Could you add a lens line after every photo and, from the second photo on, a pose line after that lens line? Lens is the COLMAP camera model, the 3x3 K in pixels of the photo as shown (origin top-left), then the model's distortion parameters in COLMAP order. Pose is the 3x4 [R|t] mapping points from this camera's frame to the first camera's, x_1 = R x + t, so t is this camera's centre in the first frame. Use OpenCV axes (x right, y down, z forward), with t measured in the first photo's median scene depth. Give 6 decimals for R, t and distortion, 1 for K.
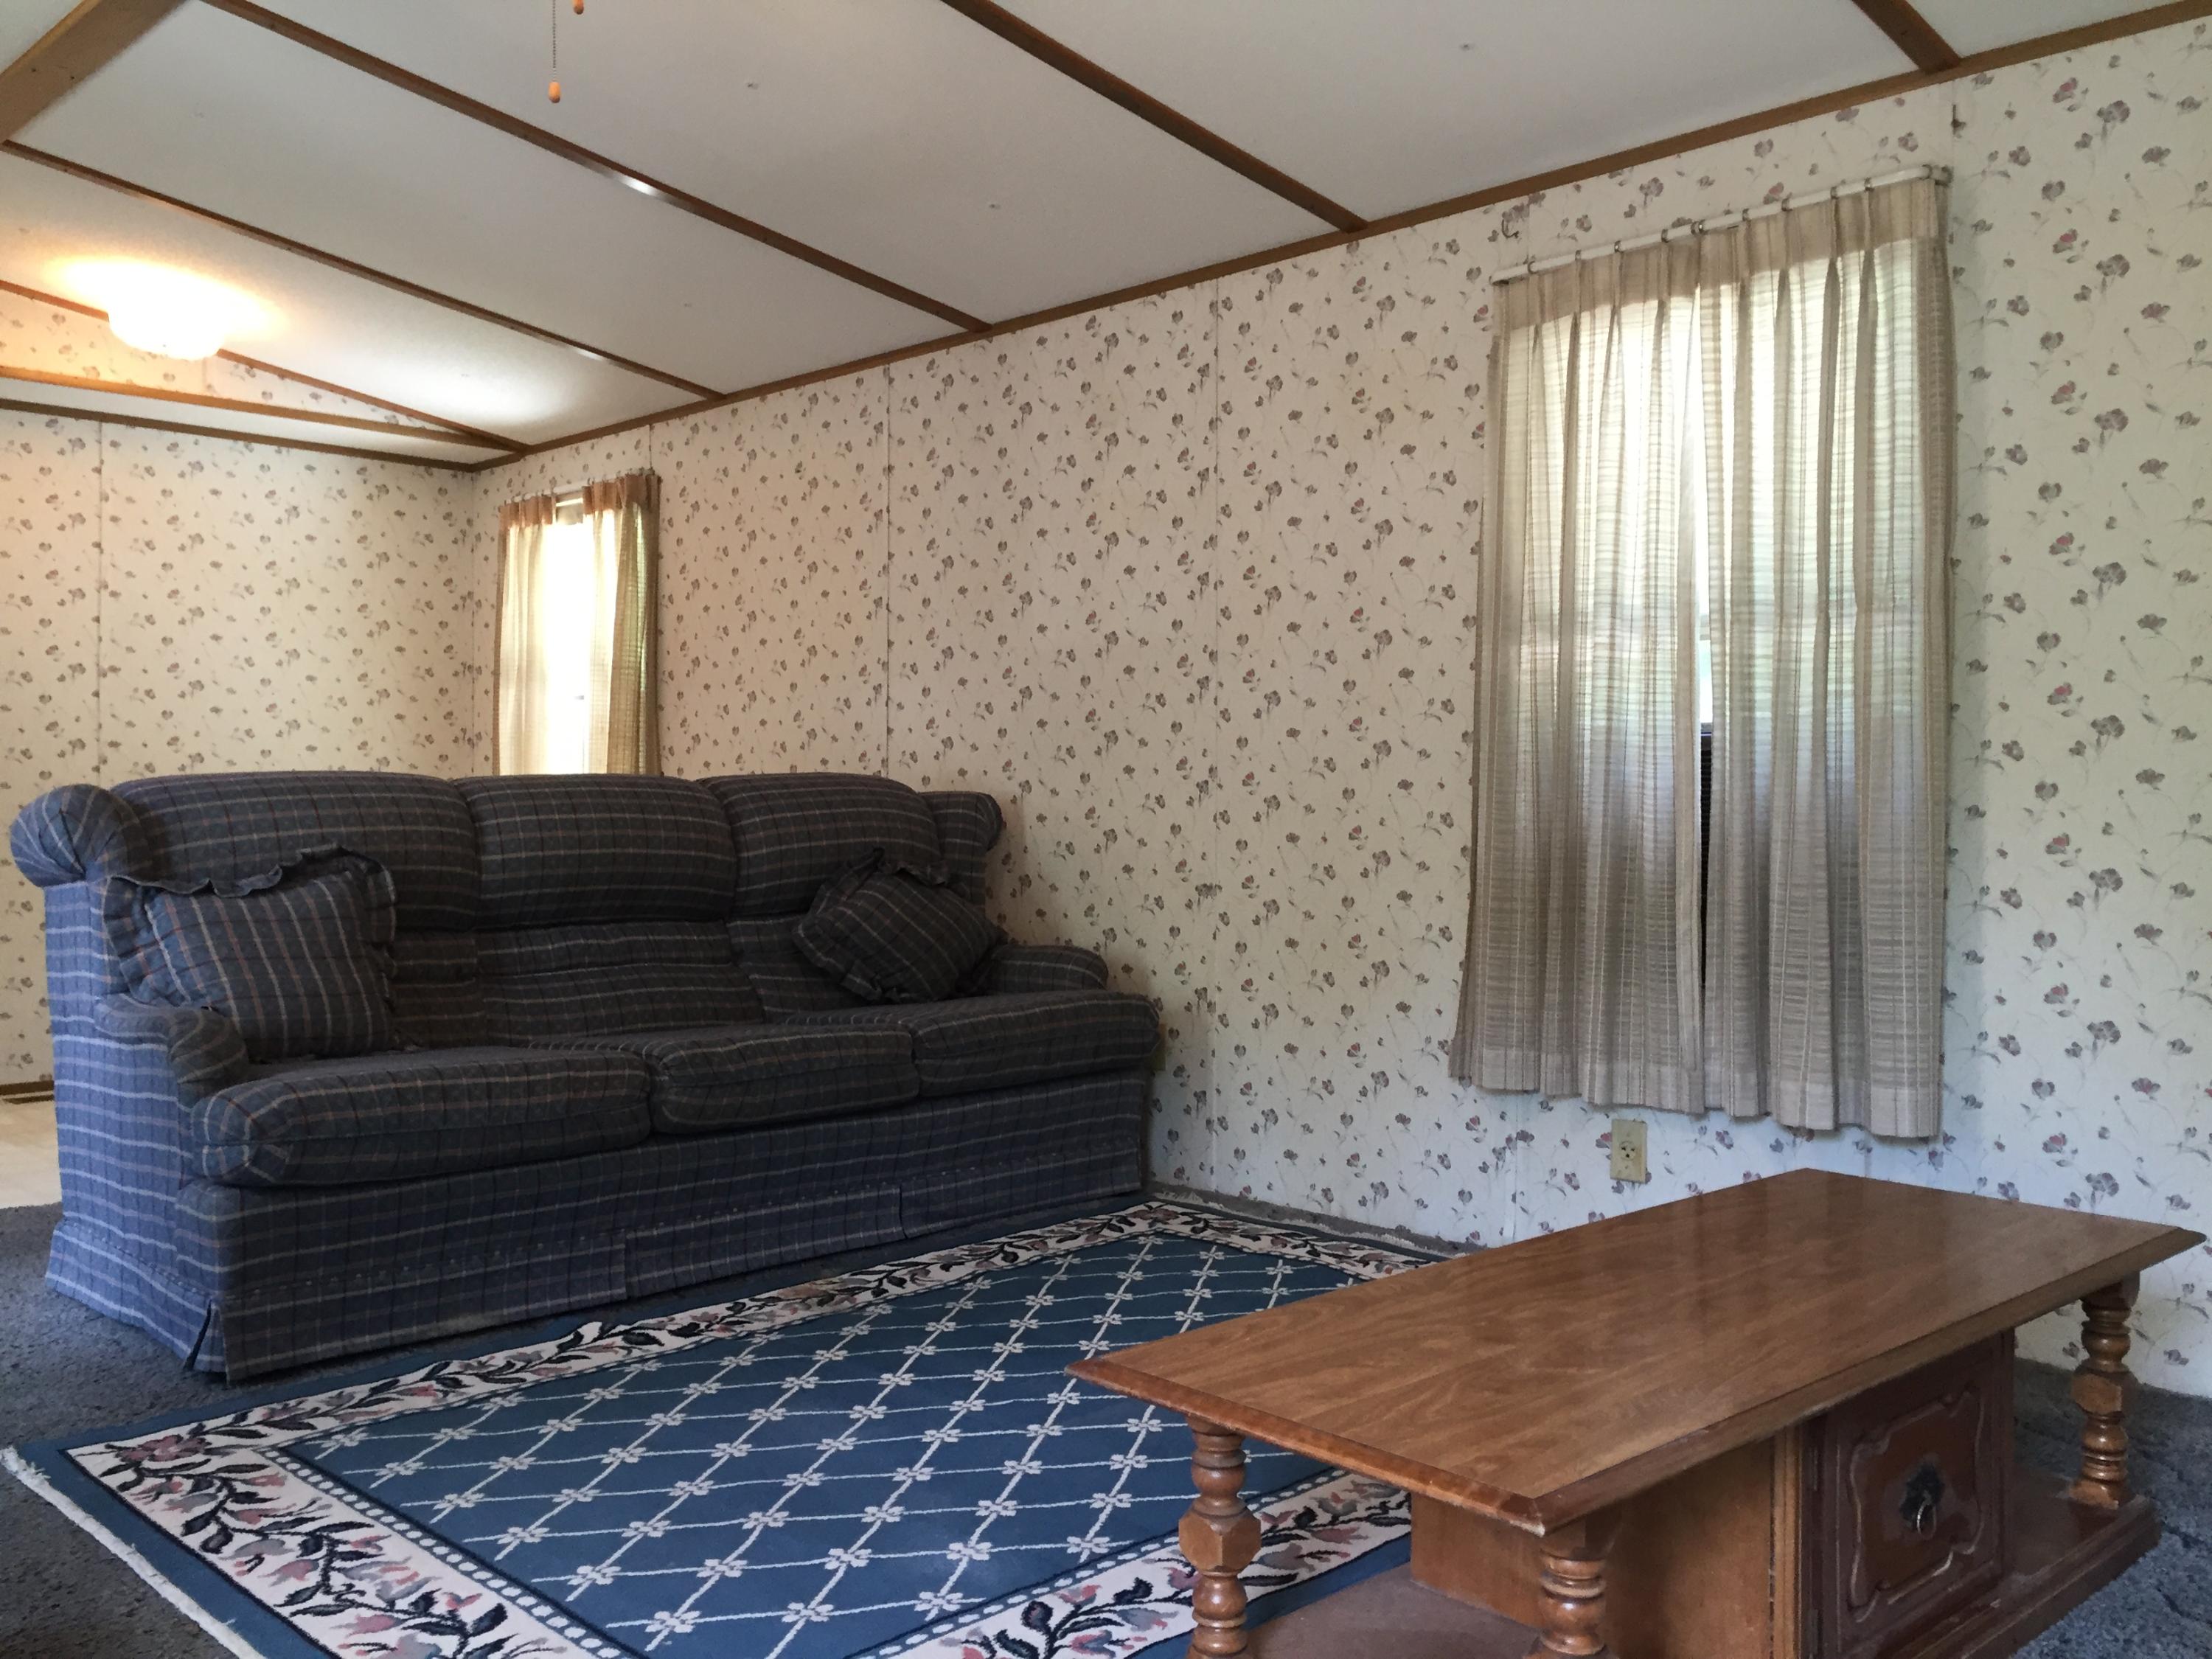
lens RADIAL K [[1928.1, 0, 1121.0], [0, 1928.1, 826.4], [0, 0, 1]] dist [0.085777, -0.109589]
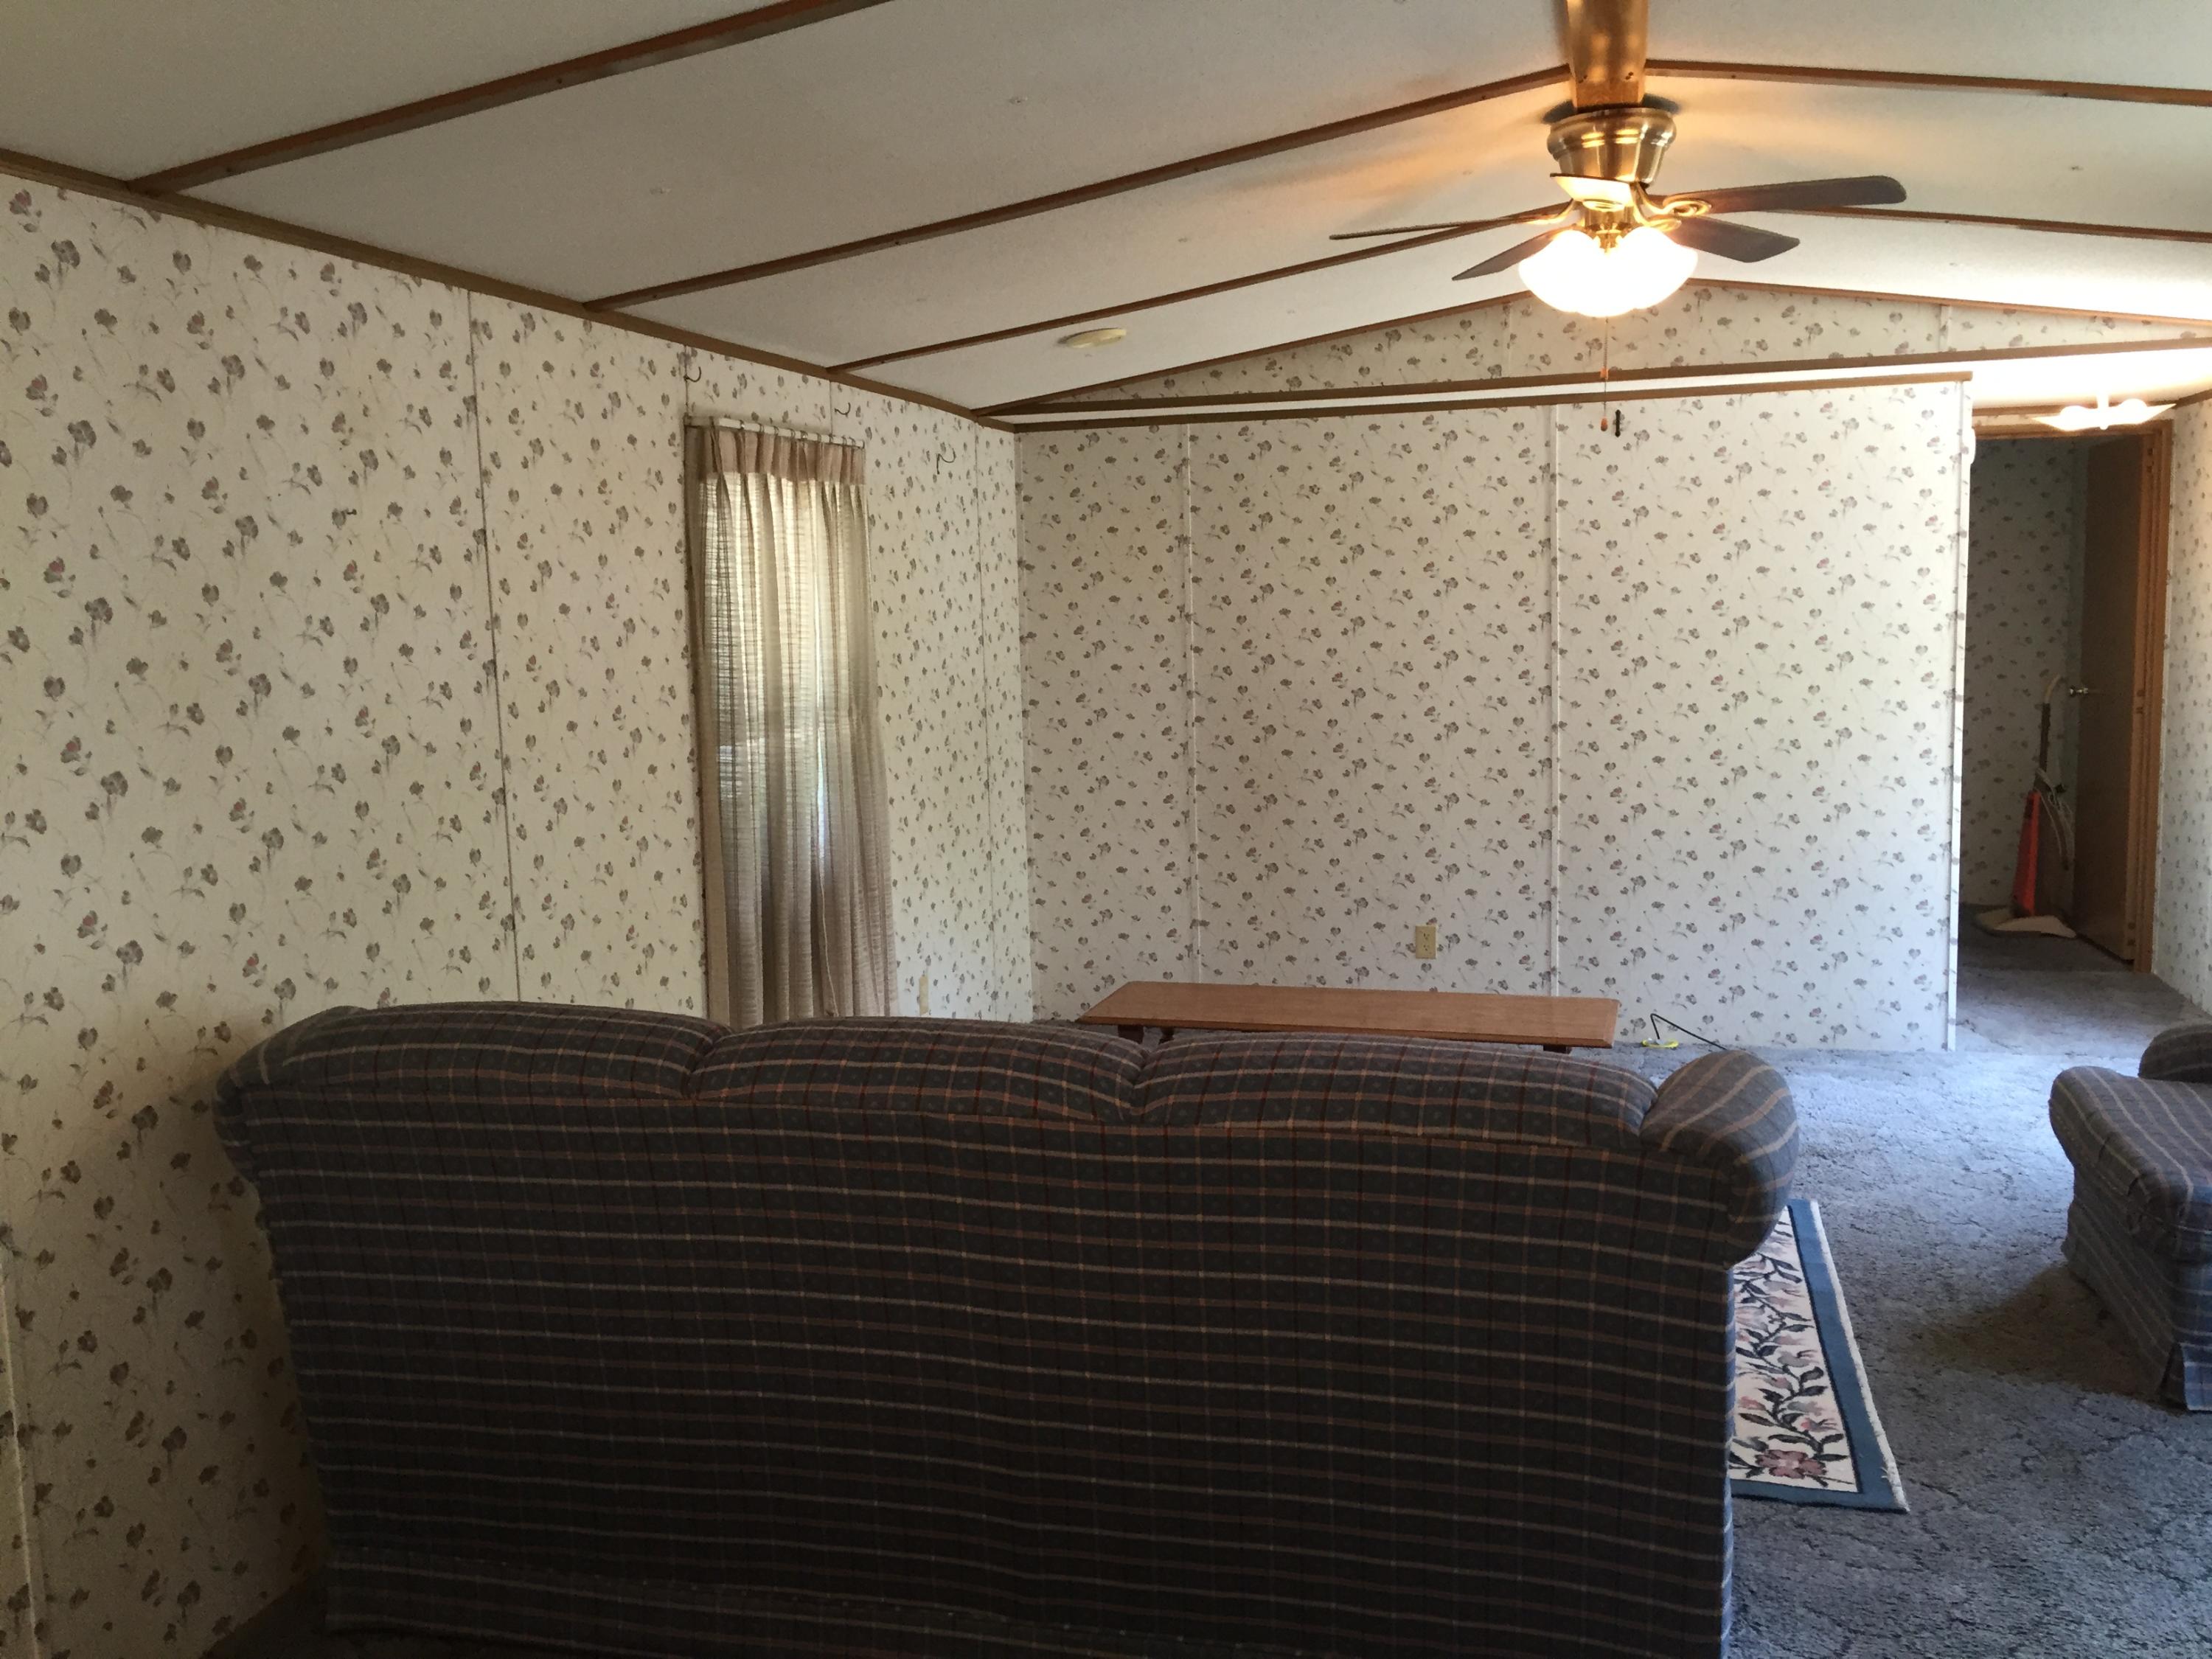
lens RADIAL K [[1928.1, 0, 1121.0], [0, 1928.1, 826.4], [0, 0, 1]] dist [0.085777, -0.109589]
pose [[-0.519055, -0.092211, 0.849753, -1.323926], [0.036511, 0.990864, 0.129826, -0.266692], [-0.853961, 0.098412, -0.510946, 2.016782]]
